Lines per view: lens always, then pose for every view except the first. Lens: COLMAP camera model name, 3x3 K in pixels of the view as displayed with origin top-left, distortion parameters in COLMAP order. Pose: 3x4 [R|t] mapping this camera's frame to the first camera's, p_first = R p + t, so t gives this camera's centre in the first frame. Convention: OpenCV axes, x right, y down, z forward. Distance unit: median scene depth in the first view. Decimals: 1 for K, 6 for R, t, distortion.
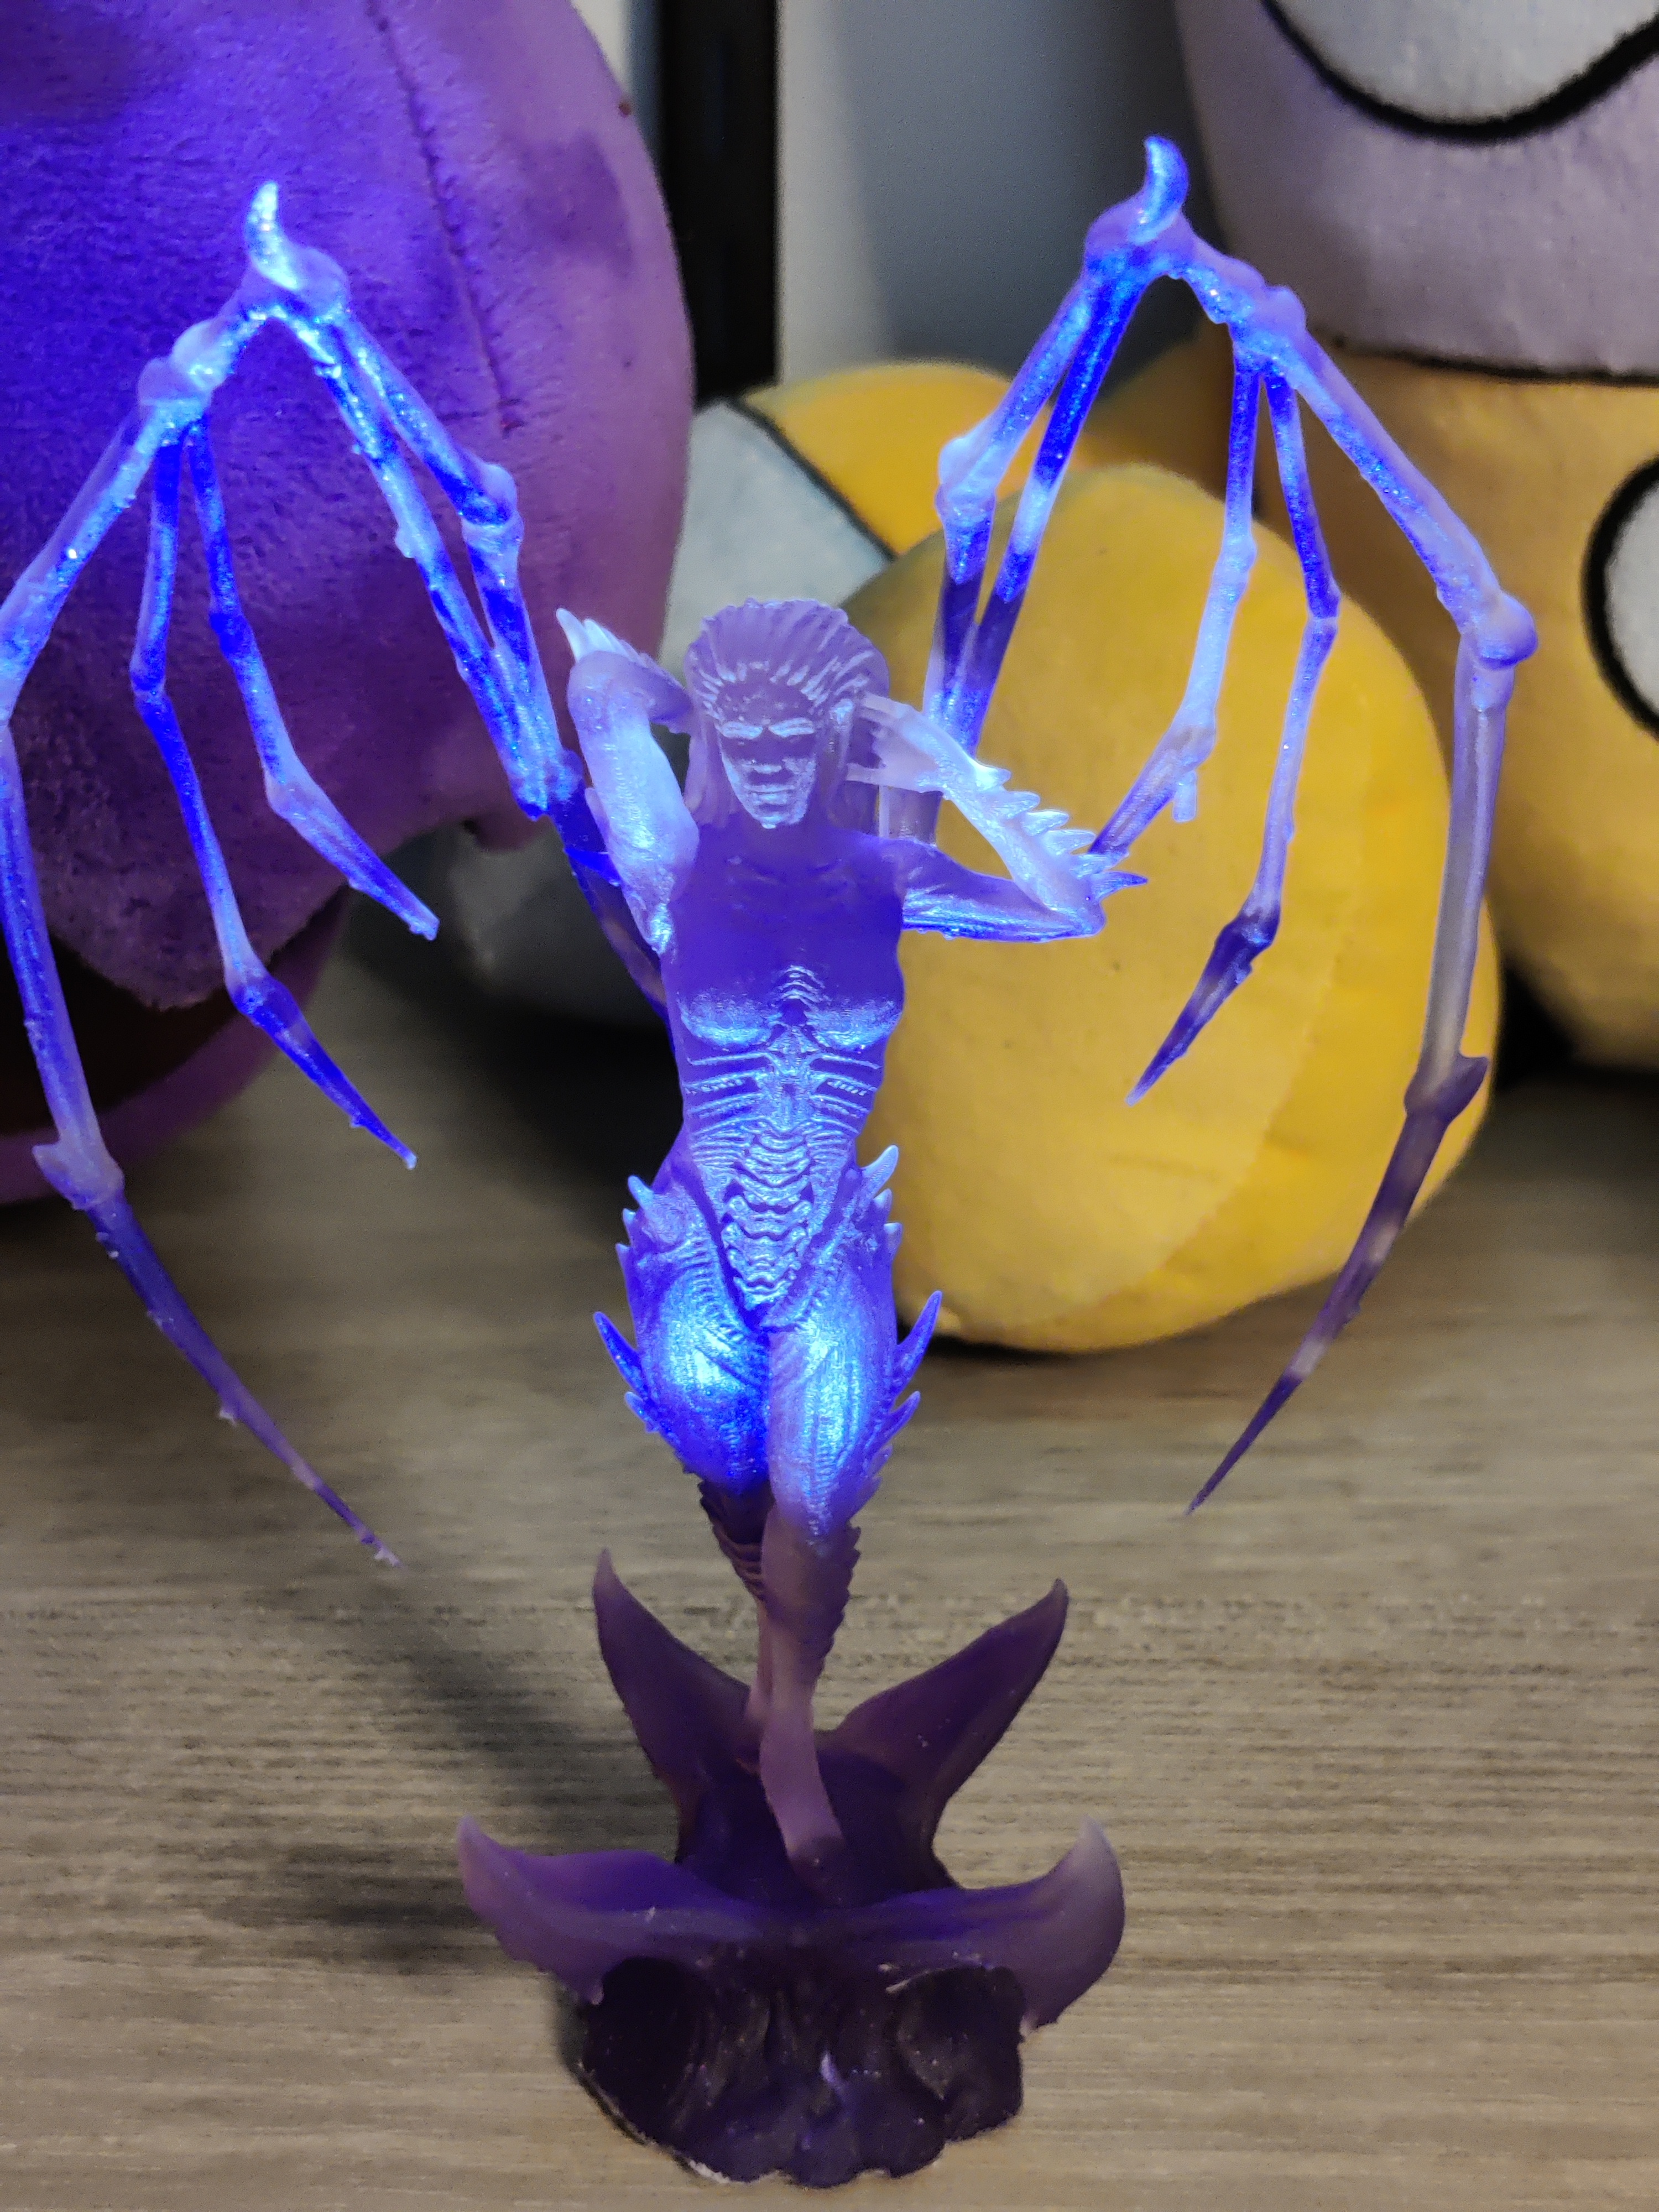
lens RADIAL K [[3365.9, 0, 621.8], [0, 3365.9, 1105.6], [0, 0, 1]] dist [0.005680, 0.035068]
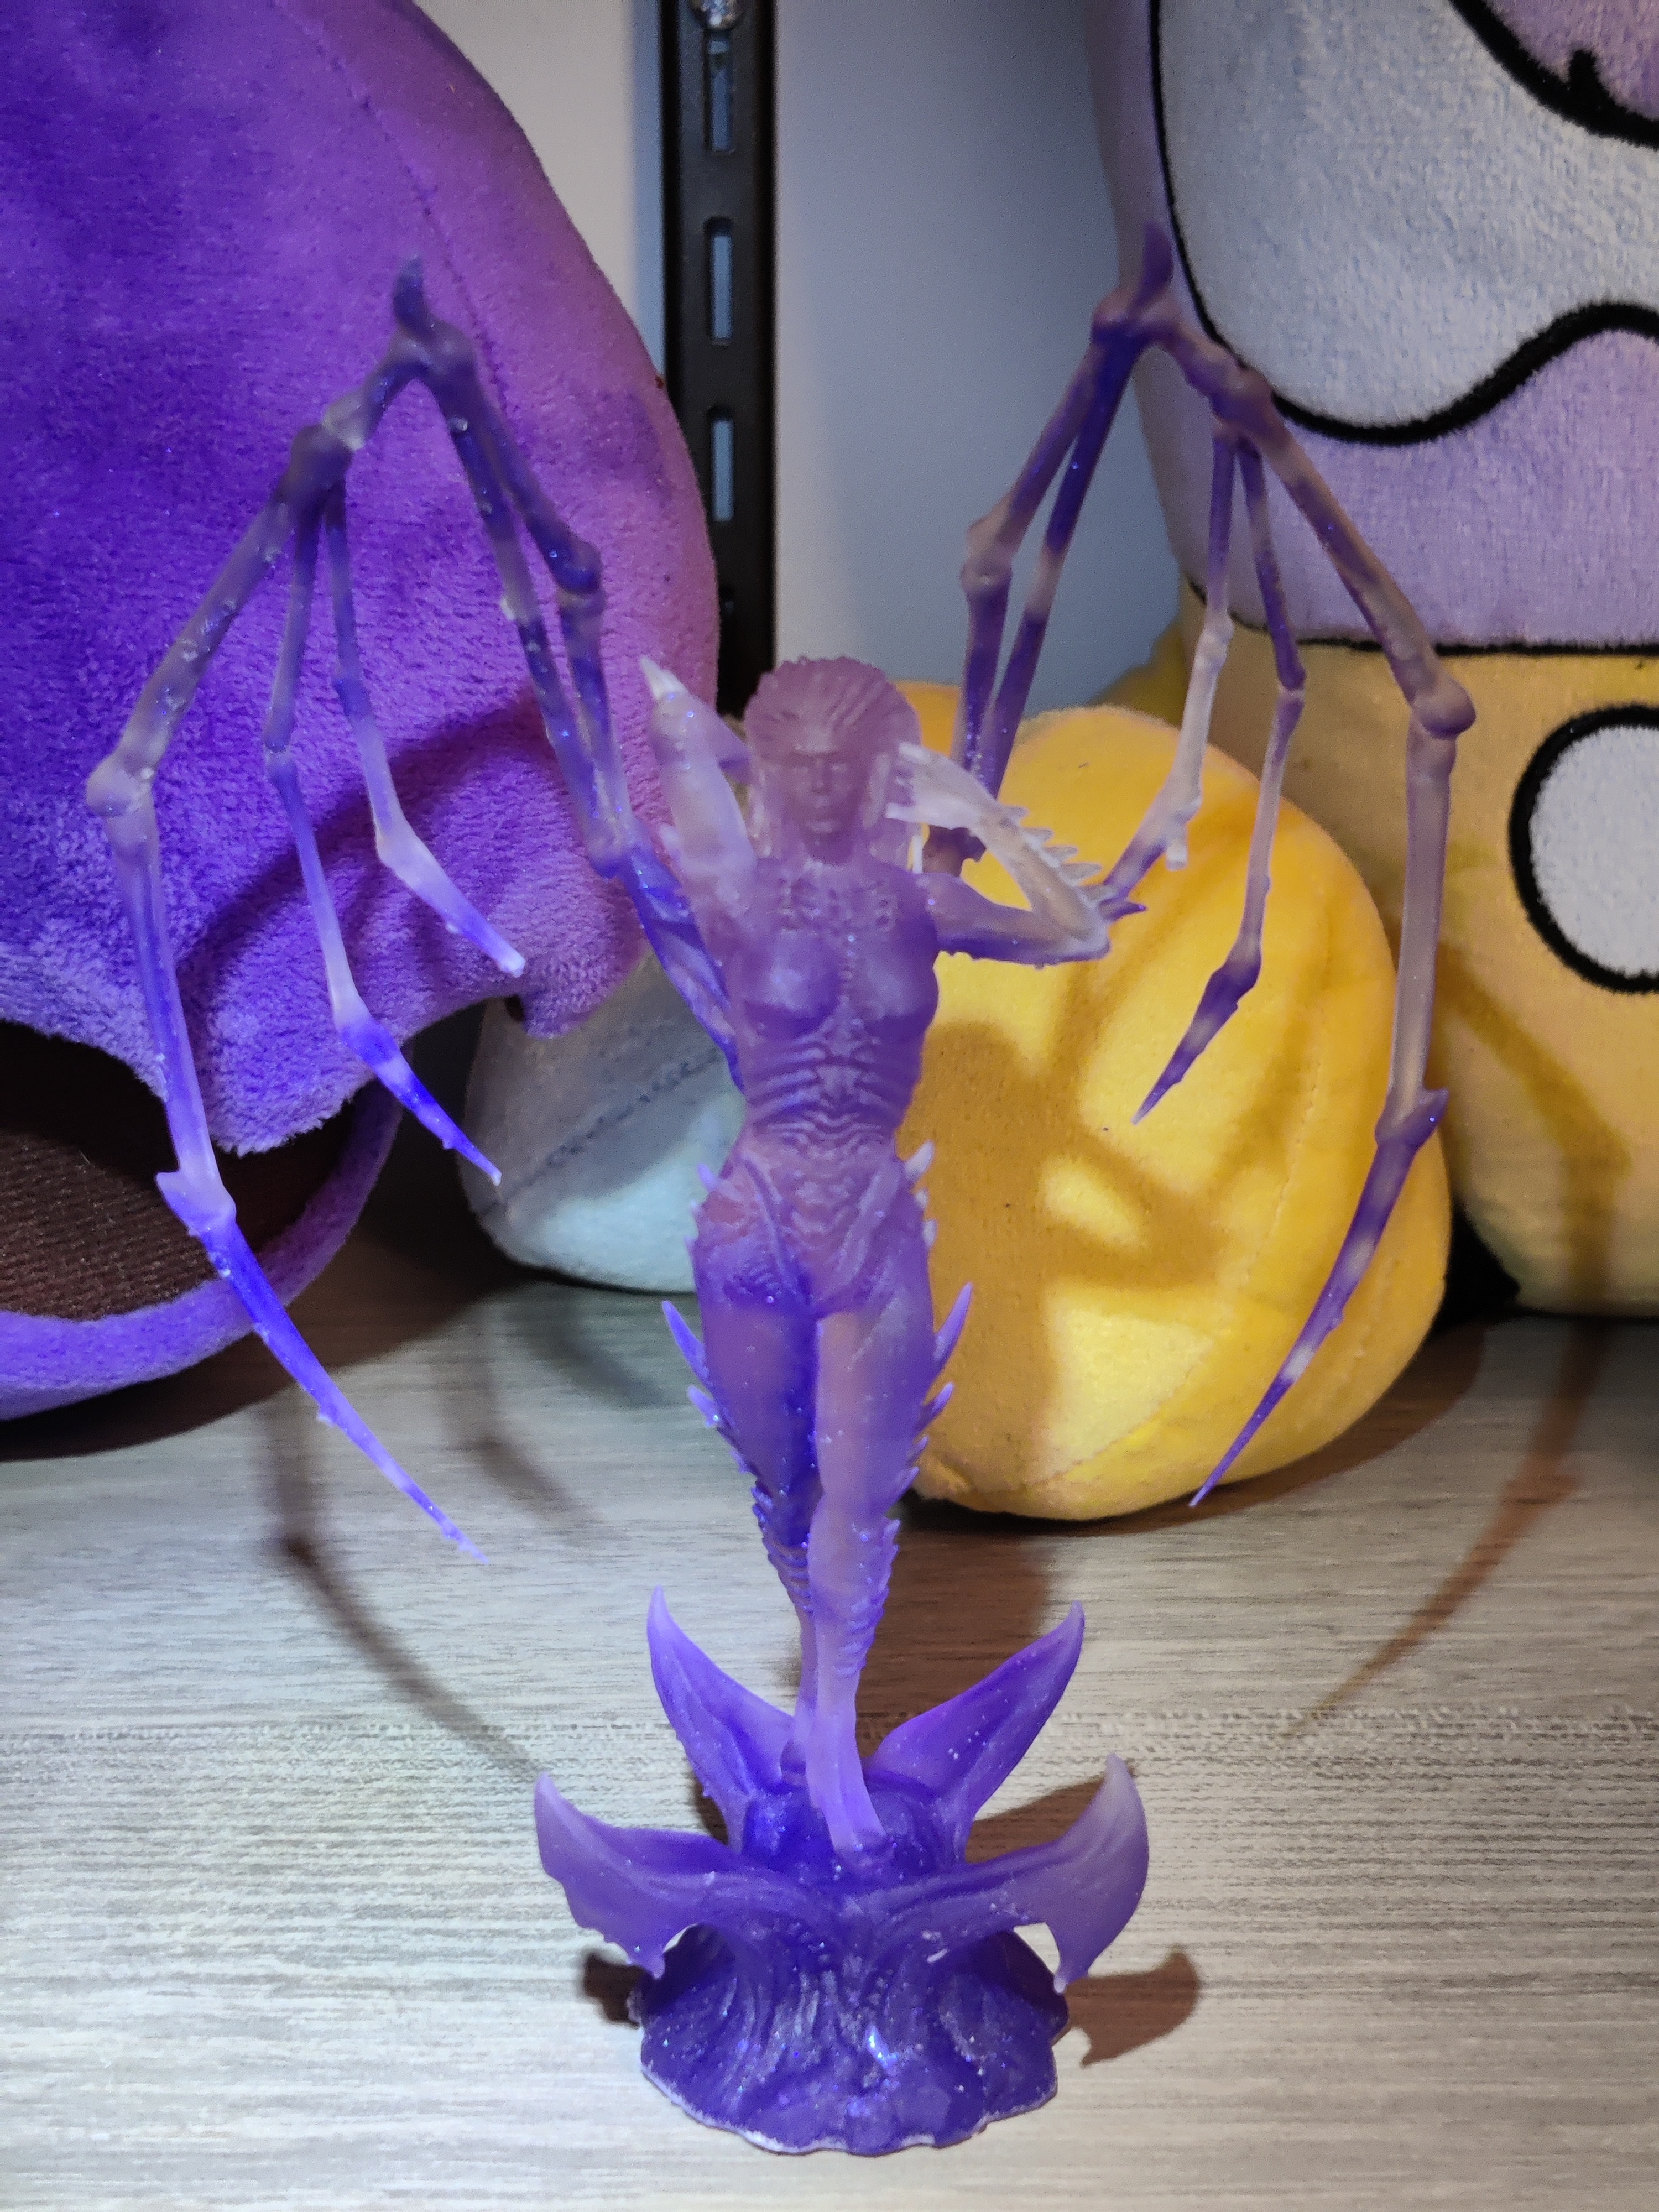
lens RADIAL K [[3365.9, 0, 621.8], [0, 3365.9, 1105.6], [0, 0, 1]] dist [0.005680, 0.035068]
pose [[0.999862, 0.002309, 0.016471, -0.032911], [0.000452, 0.986177, -0.165696, 0.148992], [-0.016626, 0.165681, 0.986039, -0.093734]]
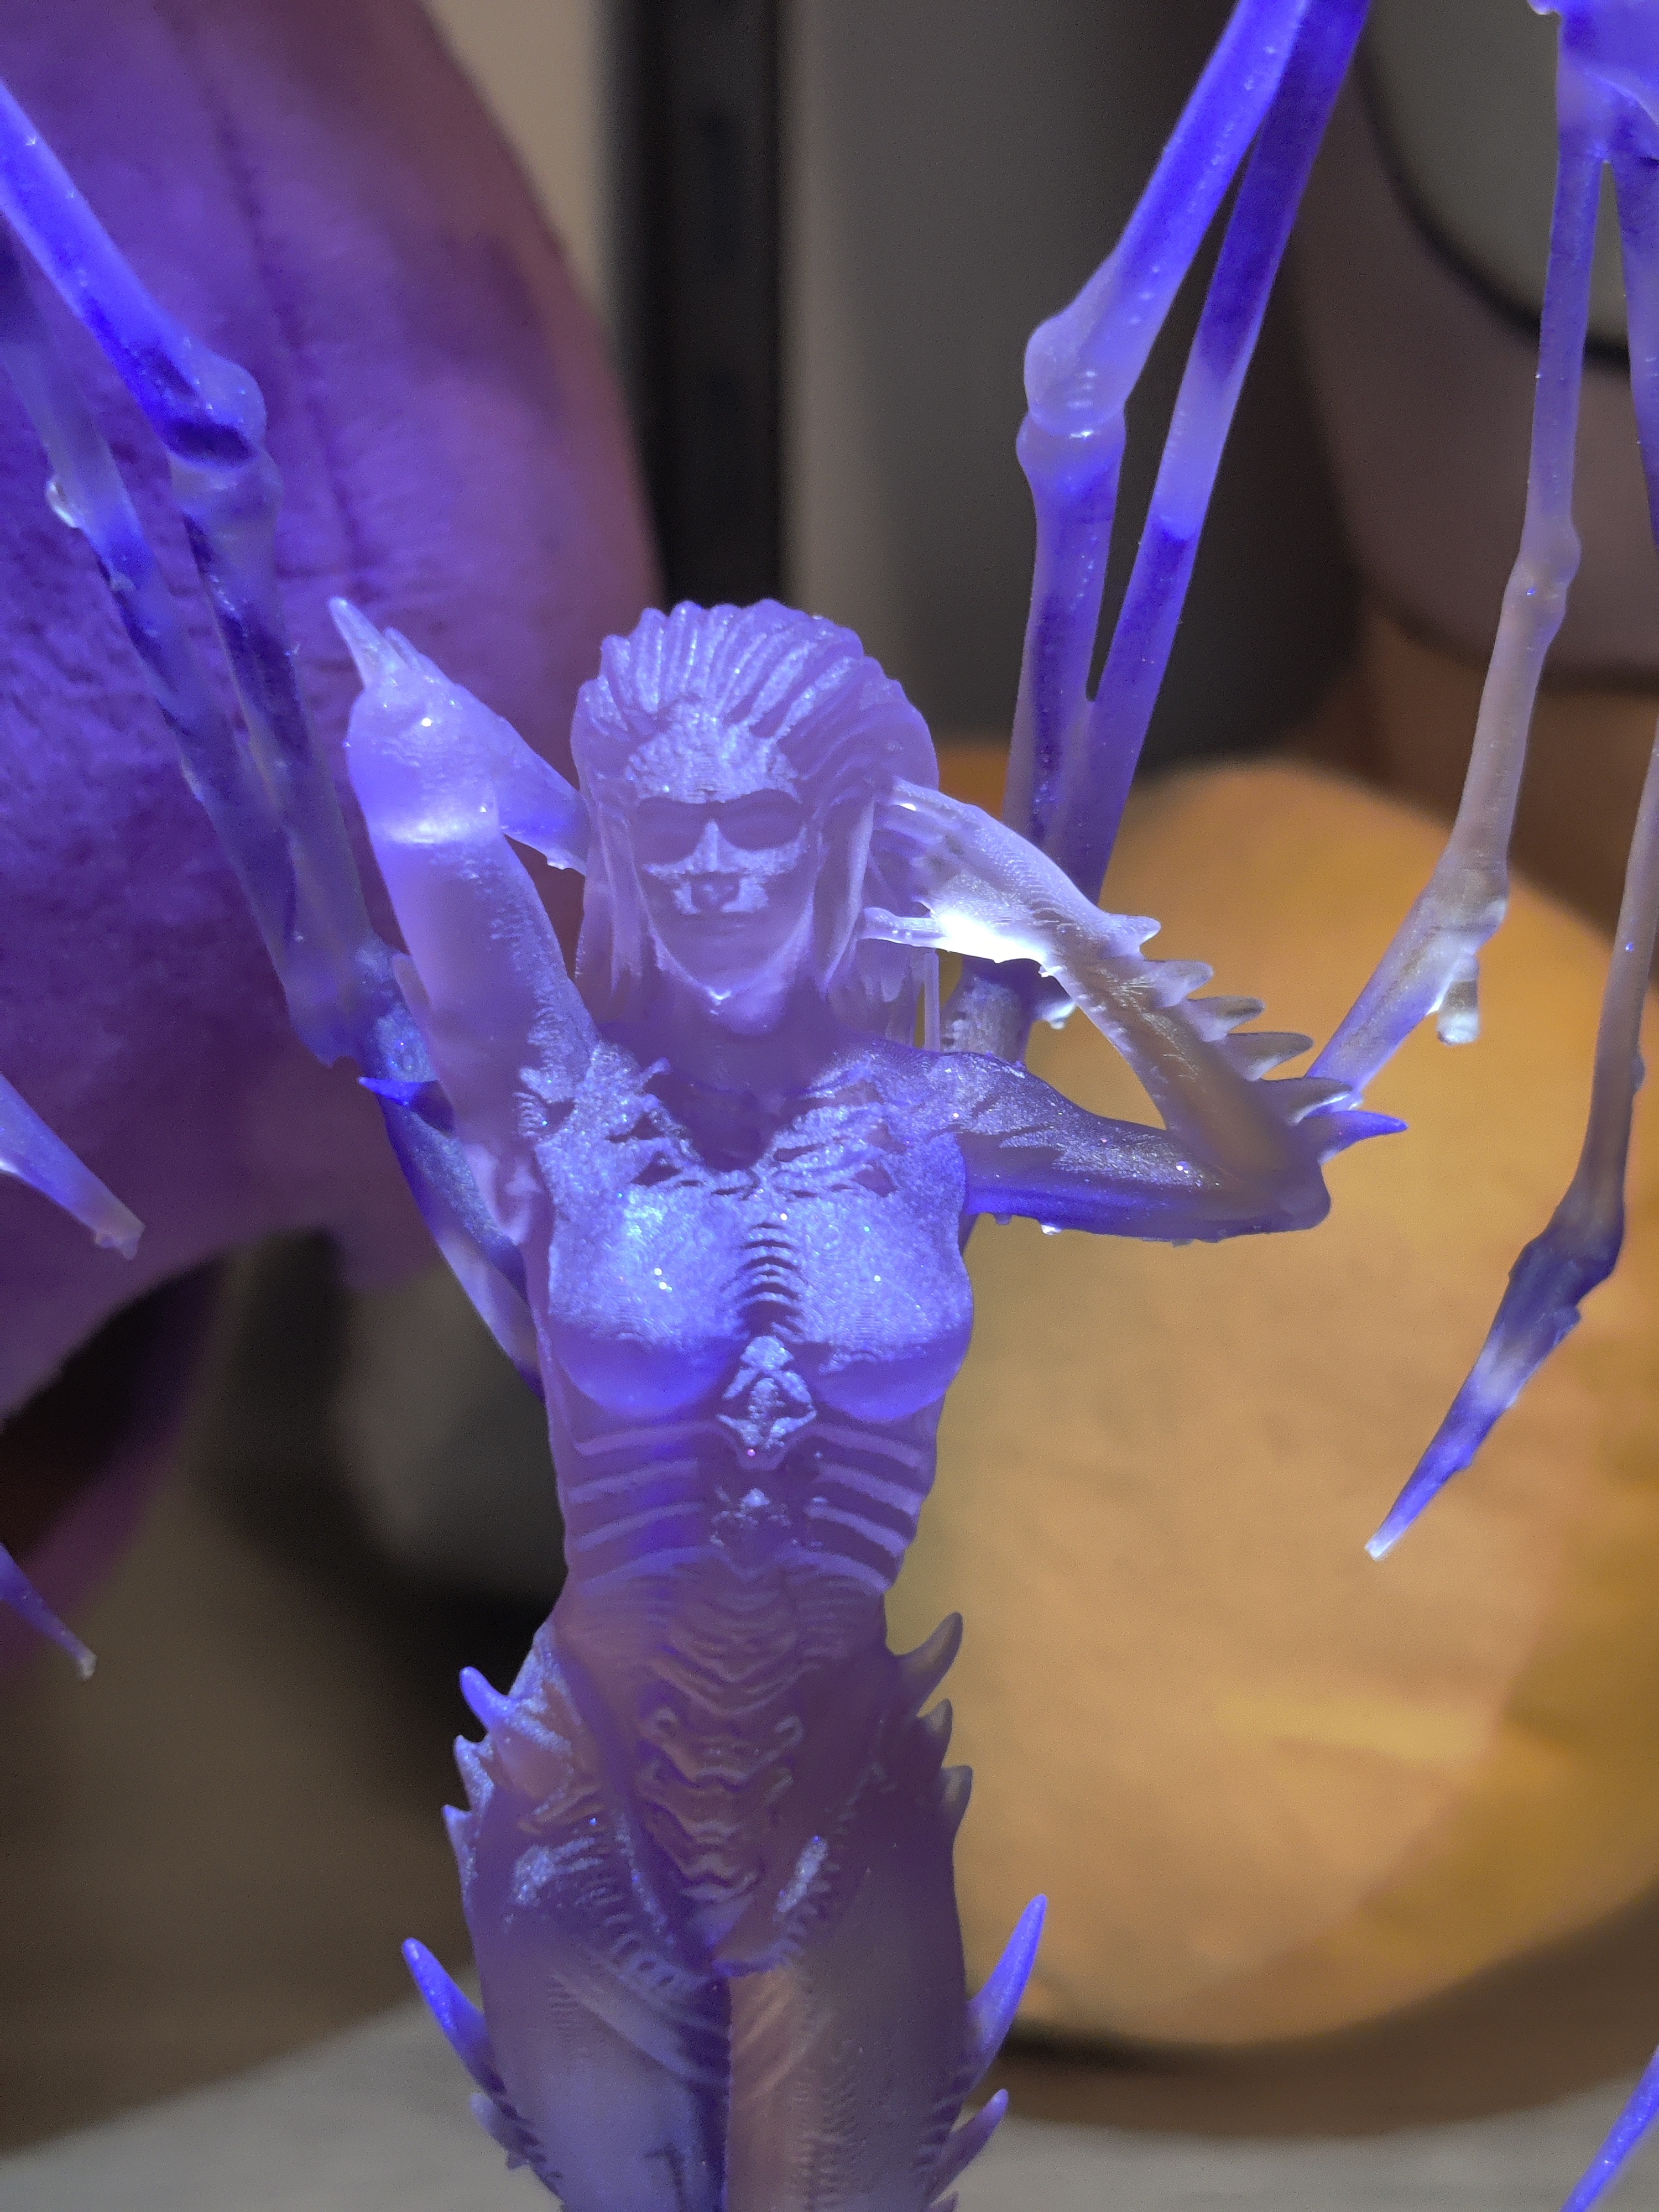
lens RADIAL K [[3454.7, 0, 829.5], [0, 3454.7, 1106.0], [0, 0, 1]] dist [-0.010340, -0.015646]
pose [[0.998895, 0.005729, 0.046642, 0.026927], [0.004078, 0.978226, -0.207501, 0.037760], [-0.046815, 0.207462, 0.977122, 0.350353]]
